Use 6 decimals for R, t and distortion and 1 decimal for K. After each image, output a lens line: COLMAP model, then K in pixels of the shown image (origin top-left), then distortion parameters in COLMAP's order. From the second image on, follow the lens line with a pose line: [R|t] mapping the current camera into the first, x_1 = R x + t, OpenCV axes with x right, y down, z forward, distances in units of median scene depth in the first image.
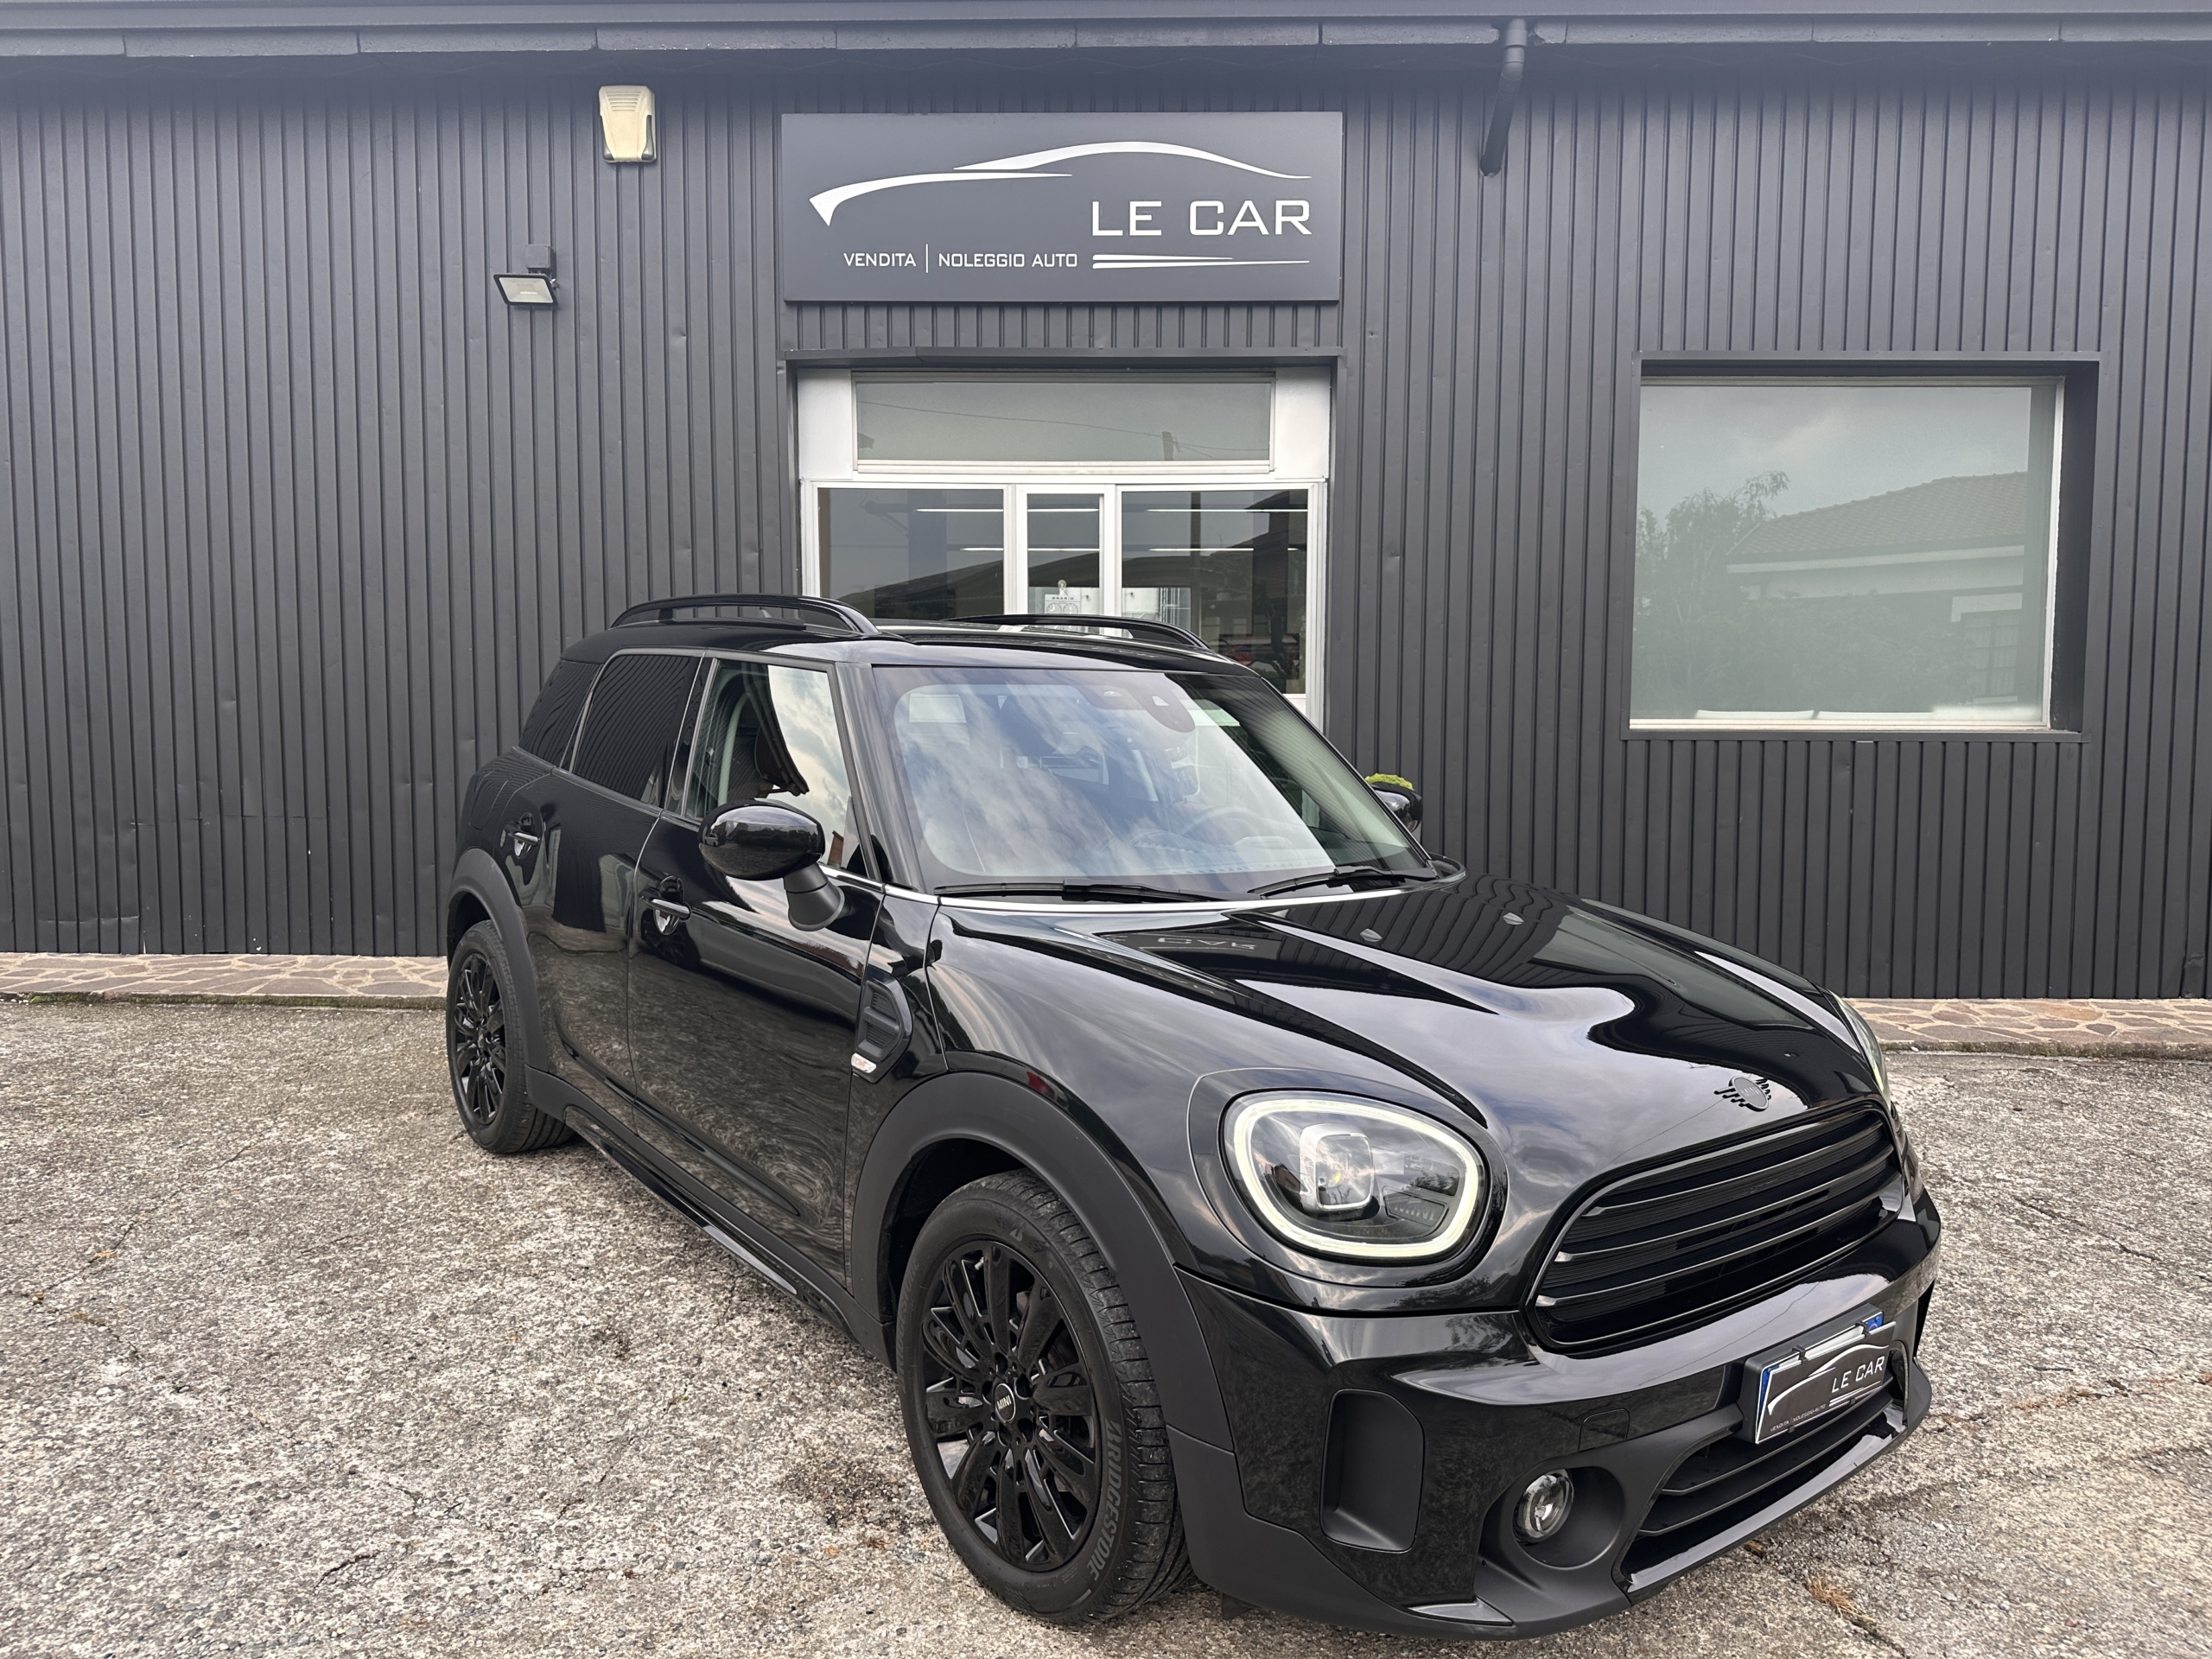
lens RADIAL K [[1568.2, 0, 1105.6], [0, 1568.2, 841.3], [0, 0, 1]] dist [0.004386, -0.016457]
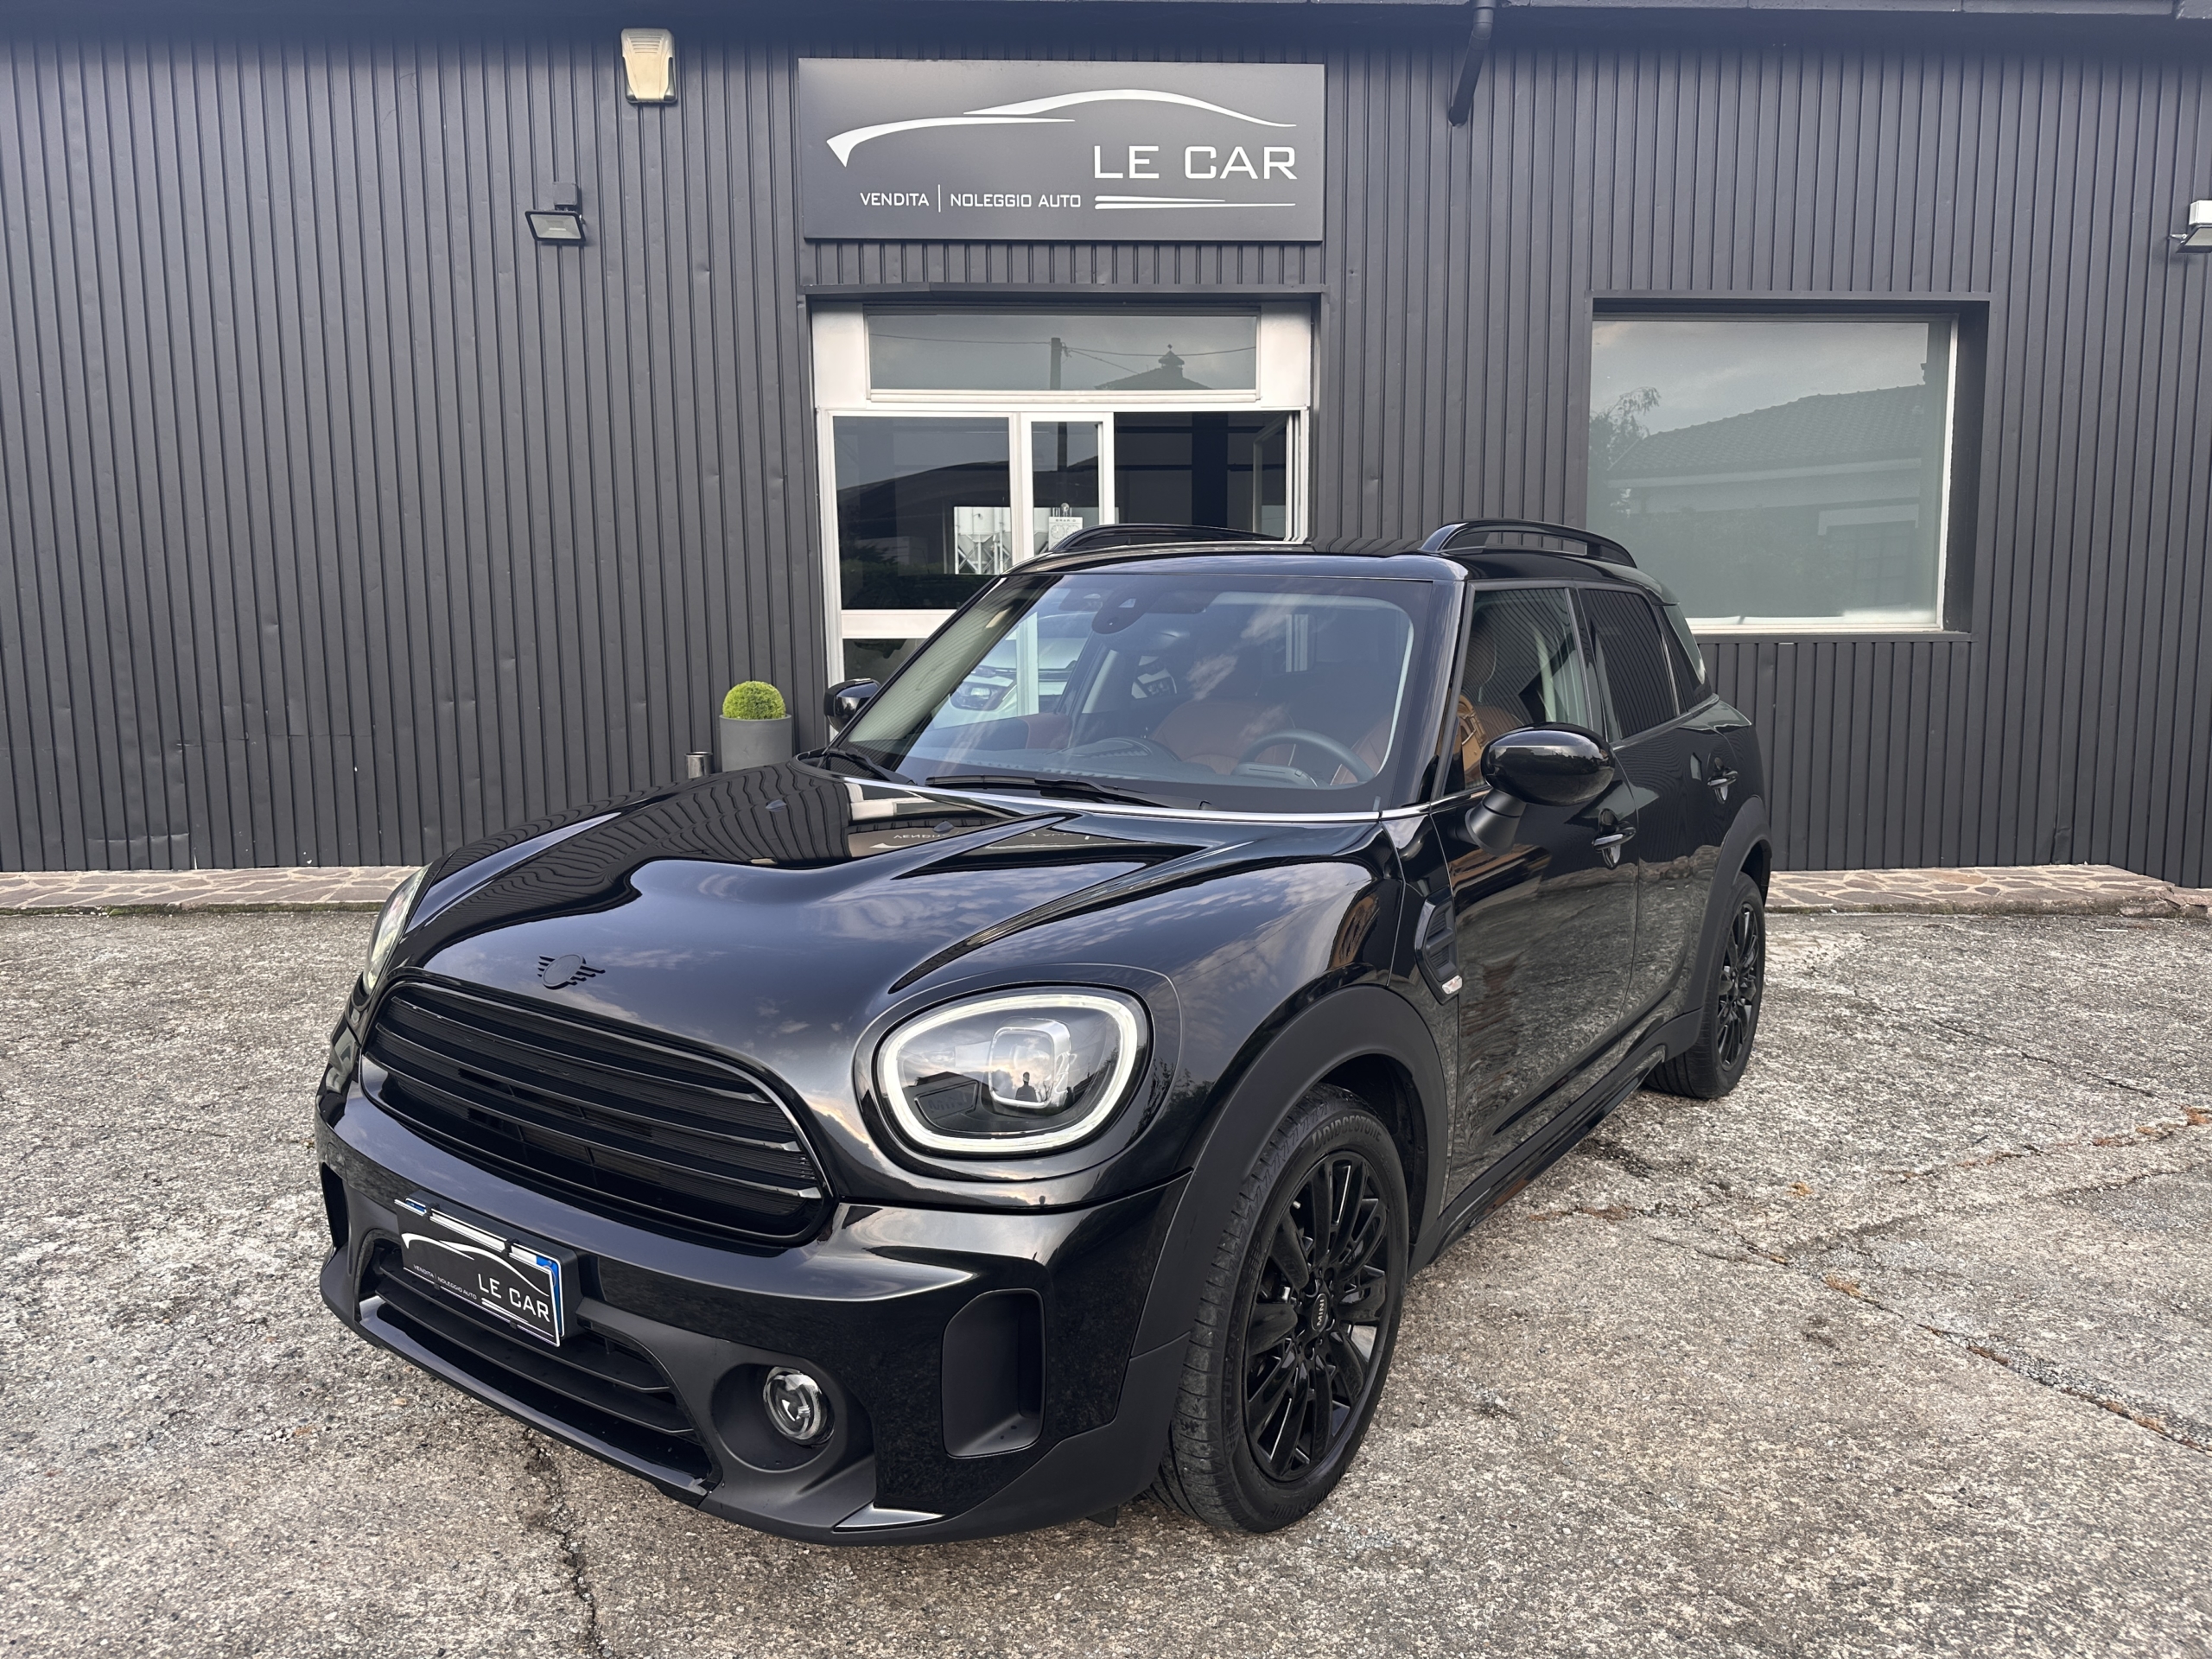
lens RADIAL K [[1568.2, 0, 1109.1], [0, 1568.2, 841.0], [0, 0, 1]] dist [0.004386, -0.016457]
pose [[0.996830, -0.022598, 0.076284, -0.089909], [0.018710, 0.998508, 0.051304, 0.011218], [-0.077330, -0.049714, 0.995765, -0.090286]]
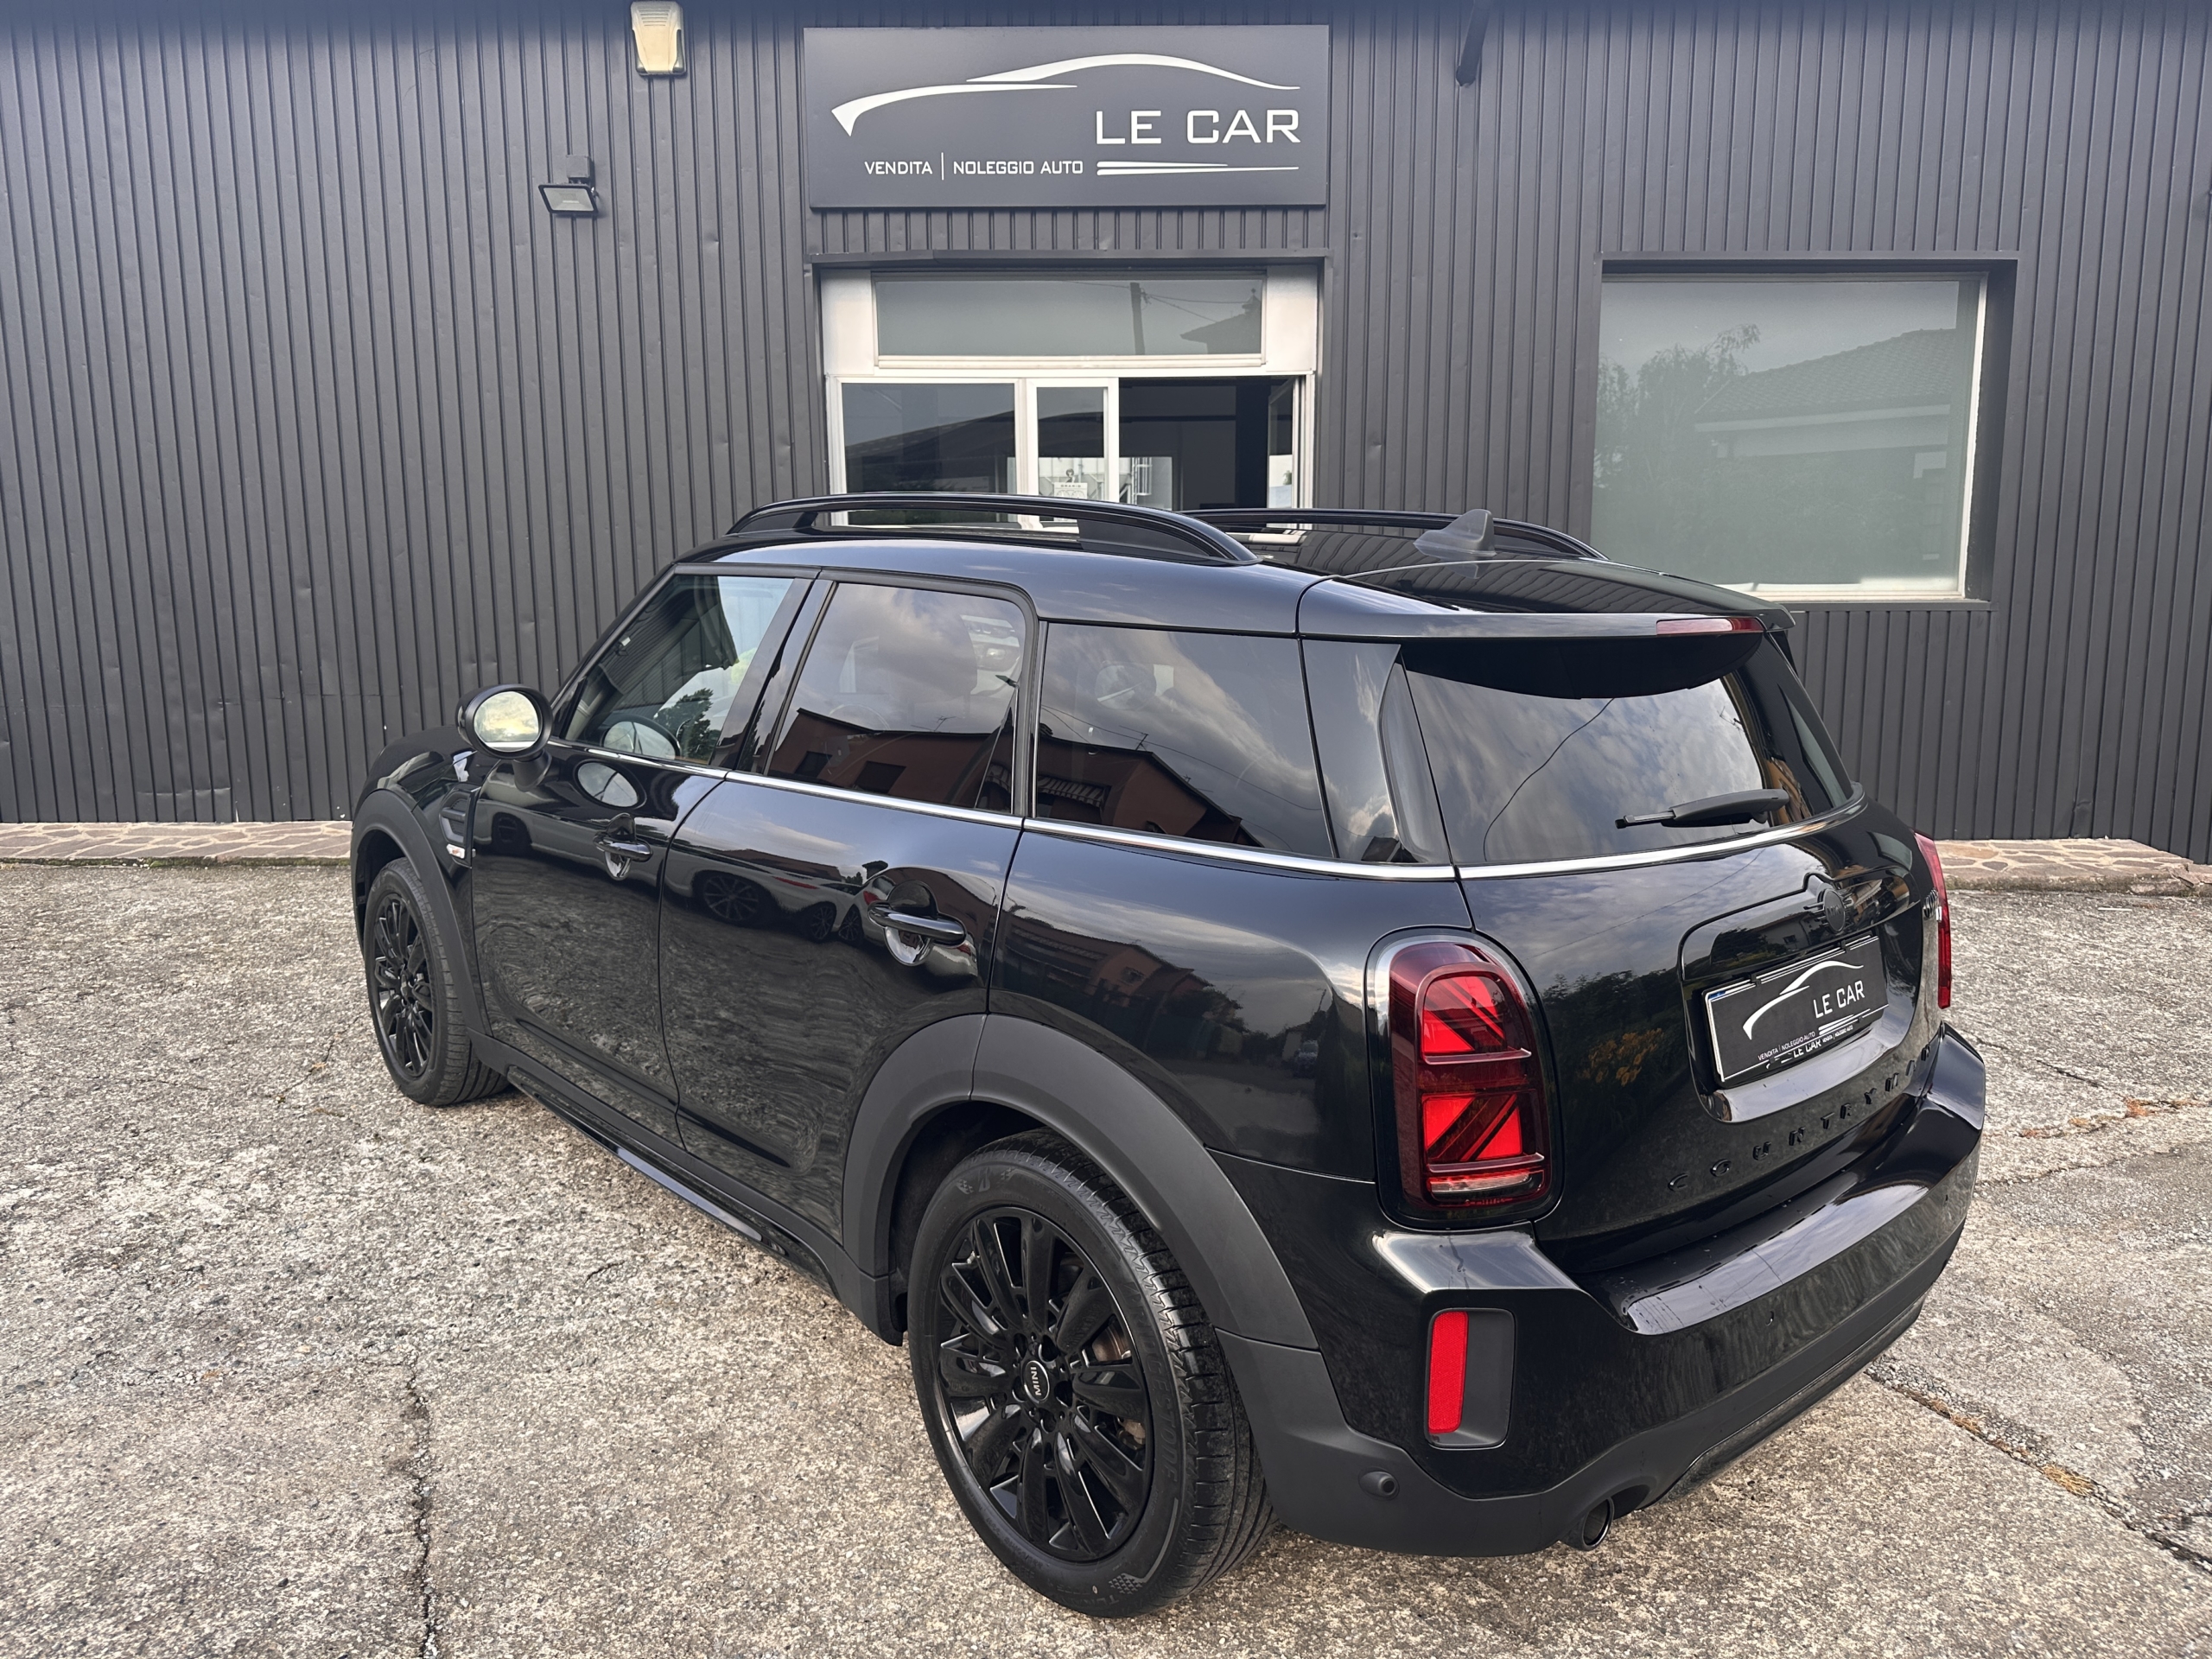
lens RADIAL K [[1568.2, 0, 1108.2], [0, 1568.2, 836.6], [0, 0, 1]] dist [0.004386, -0.016457]
pose [[0.999722, -0.012854, 0.019778, -0.027698], [0.011127, 0.996315, 0.085048, -0.004700], [-0.020799, -0.084804, 0.996181, -0.110288]]
